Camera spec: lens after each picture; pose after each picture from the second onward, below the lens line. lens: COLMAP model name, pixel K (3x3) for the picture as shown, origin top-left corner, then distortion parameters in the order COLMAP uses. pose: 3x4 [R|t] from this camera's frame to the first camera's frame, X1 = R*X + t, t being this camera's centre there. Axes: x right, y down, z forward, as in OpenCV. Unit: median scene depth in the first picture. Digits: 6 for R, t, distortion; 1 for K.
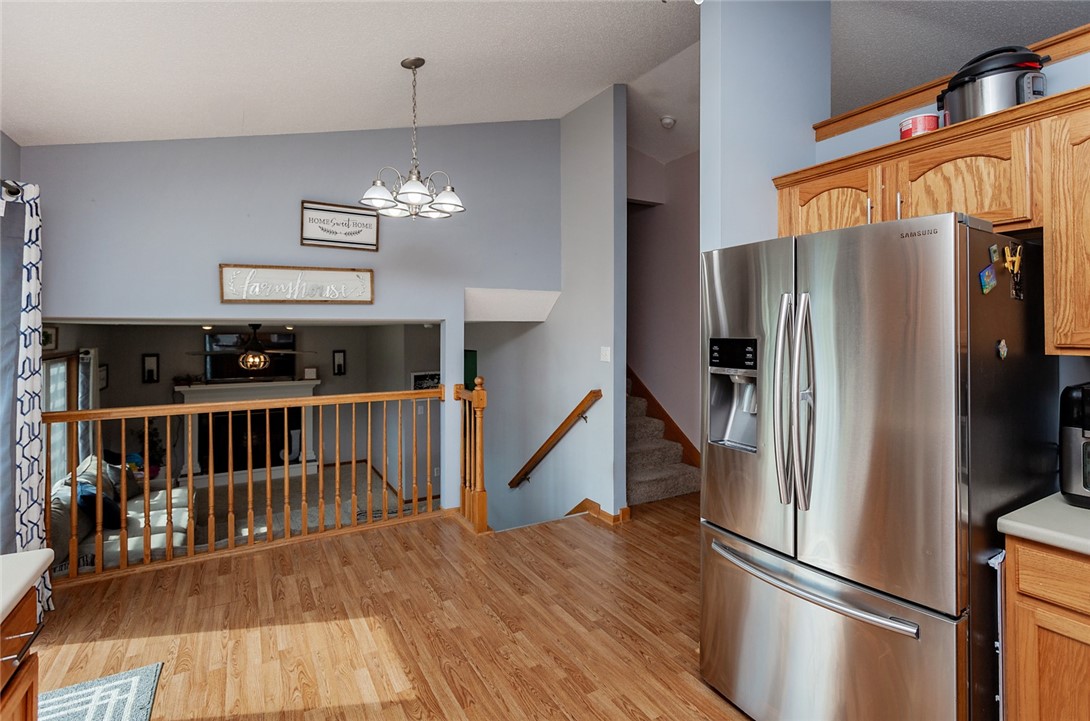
lens RADIAL K [[534.2, 0, 566.2], [0, 534.2, 327.7], [0, 0, 1]] dist [-0.002139, 0.001492]
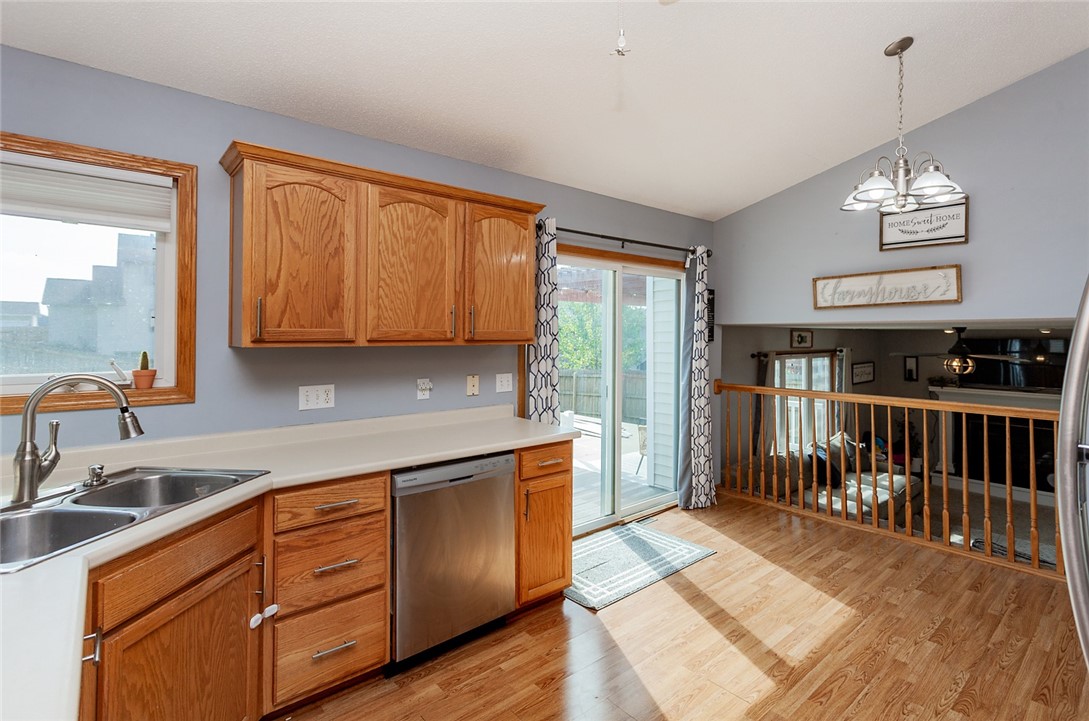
lens RADIAL K [[533.7, 0, 567.3], [0, 533.7, 329.5], [0, 0, 1]] dist [-0.002139, 0.001492]
pose [[0.167256, -0.007242, -0.985887, 0.569354], [0.000754, 0.999974, -0.007218, 0.008483], [0.985913, 0.000464, 0.167257, 0.285143]]
